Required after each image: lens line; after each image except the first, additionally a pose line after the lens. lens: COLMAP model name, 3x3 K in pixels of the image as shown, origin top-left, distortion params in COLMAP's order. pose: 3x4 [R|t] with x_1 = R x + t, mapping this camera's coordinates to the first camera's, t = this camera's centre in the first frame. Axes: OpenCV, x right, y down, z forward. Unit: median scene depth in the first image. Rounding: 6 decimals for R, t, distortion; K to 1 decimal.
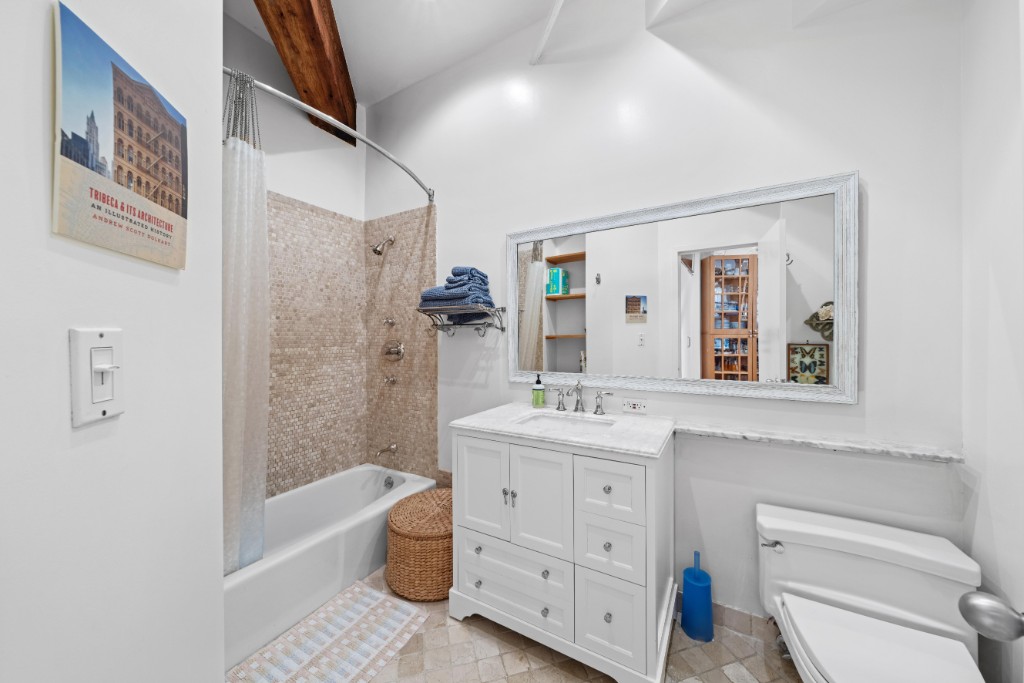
lens RADIAL K [[475.8, 0, 528.8], [0, 475.8, 342.5], [0, 0, 1]] dist [0.000261, -0.000169]
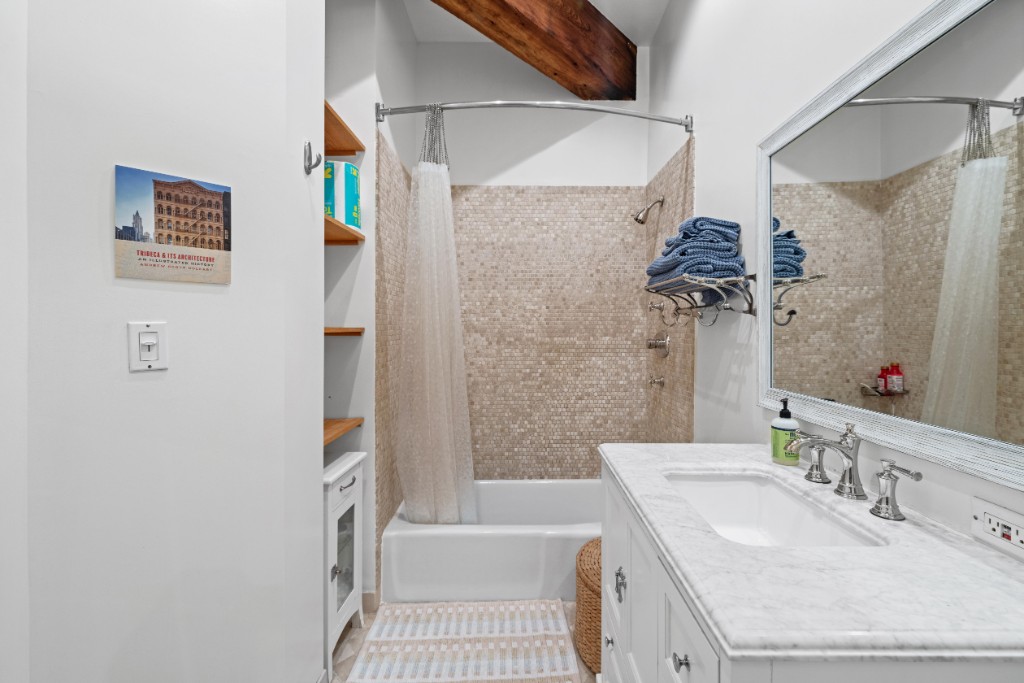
lens RADIAL K [[506.3, 0, 509.8], [0, 506.3, 332.7], [0, 0, 1]] dist [0.002041, -0.000052]
pose [[0.293436, 0.012923, -0.955891, 0.469516], [-0.010149, 0.999894, 0.010402, -0.007500], [0.955925, 0.006649, 0.293537, 0.571466]]
